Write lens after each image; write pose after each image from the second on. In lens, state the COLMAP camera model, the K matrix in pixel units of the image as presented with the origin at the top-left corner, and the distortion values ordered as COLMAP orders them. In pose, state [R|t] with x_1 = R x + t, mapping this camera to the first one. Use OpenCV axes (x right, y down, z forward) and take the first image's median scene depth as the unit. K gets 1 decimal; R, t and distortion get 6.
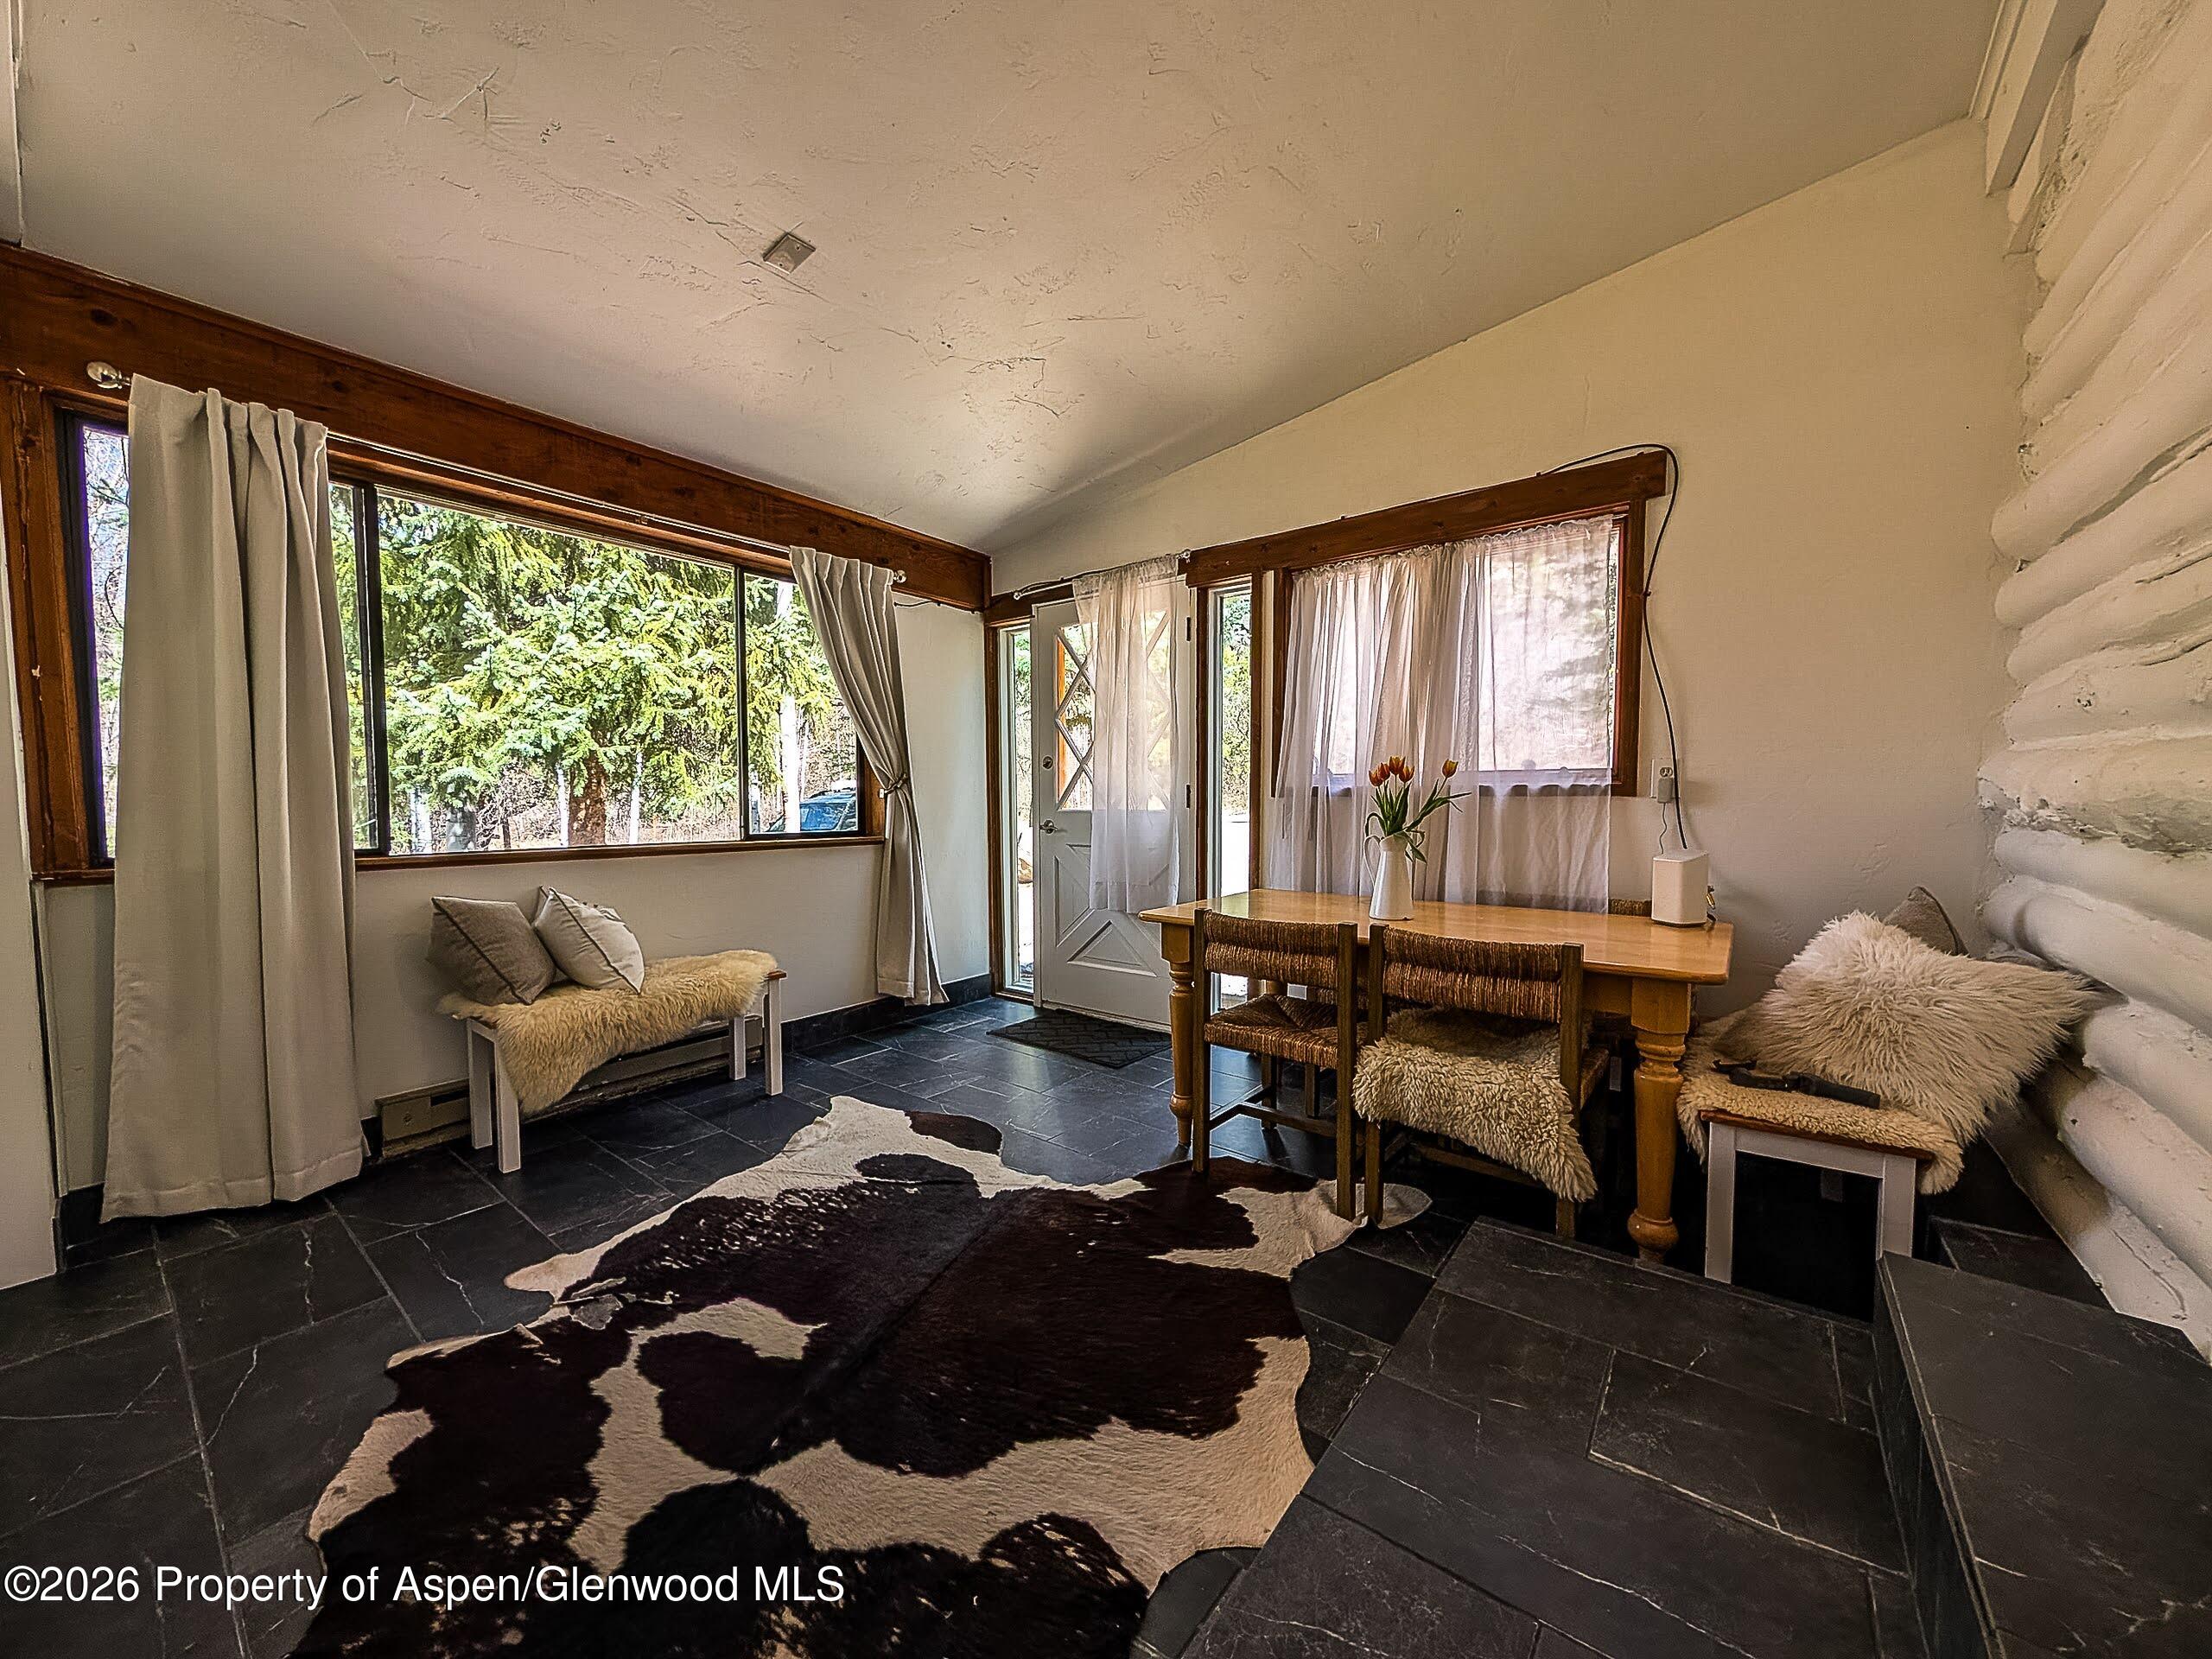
lens RADIAL K [[832.2, 0, 1105.0], [0, 832.2, 835.7], [0, 0, 1]] dist [0.002644, 0.001202]
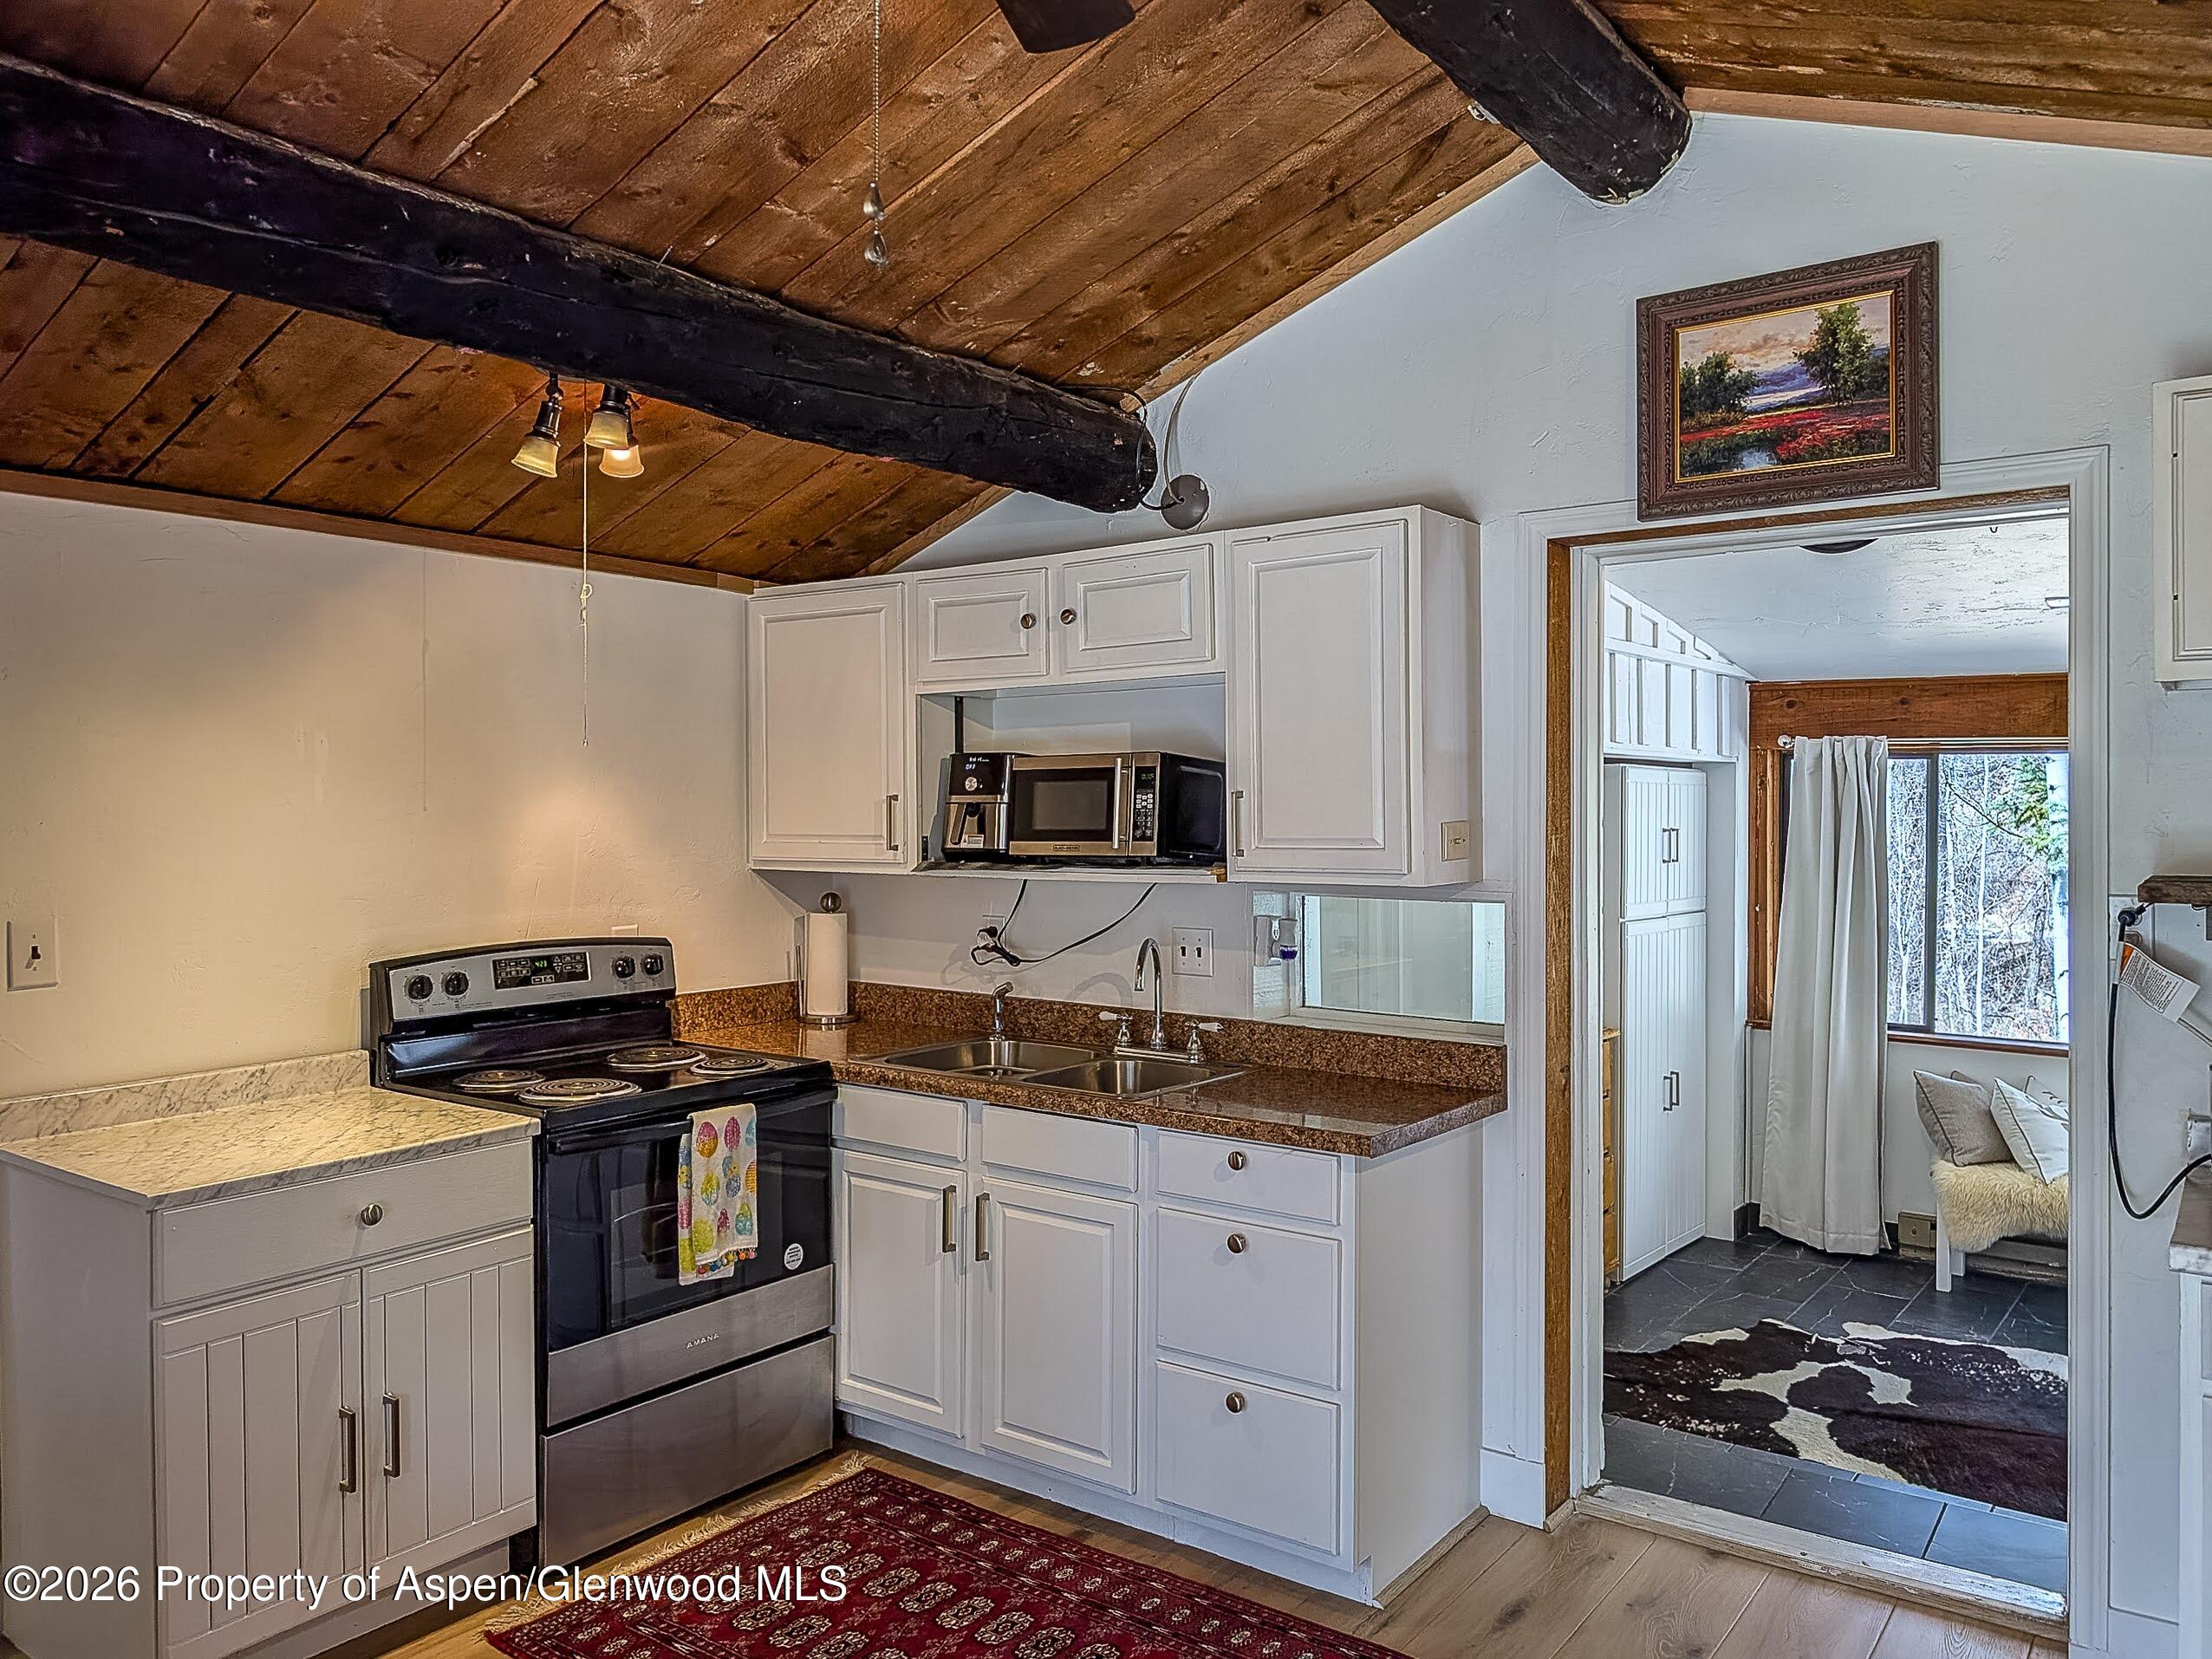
lens RADIAL K [[1592.9, 0, 1088.3], [0, 1592.9, 807.8], [0, 0, 1]] dist [0.028844, -0.021662]
pose [[0.003087, 0.003969, -0.999987, 2.194795], [-0.053431, 0.998564, 0.003798, -0.354283], [0.998567, 0.053418, 0.003295, -0.464284]]
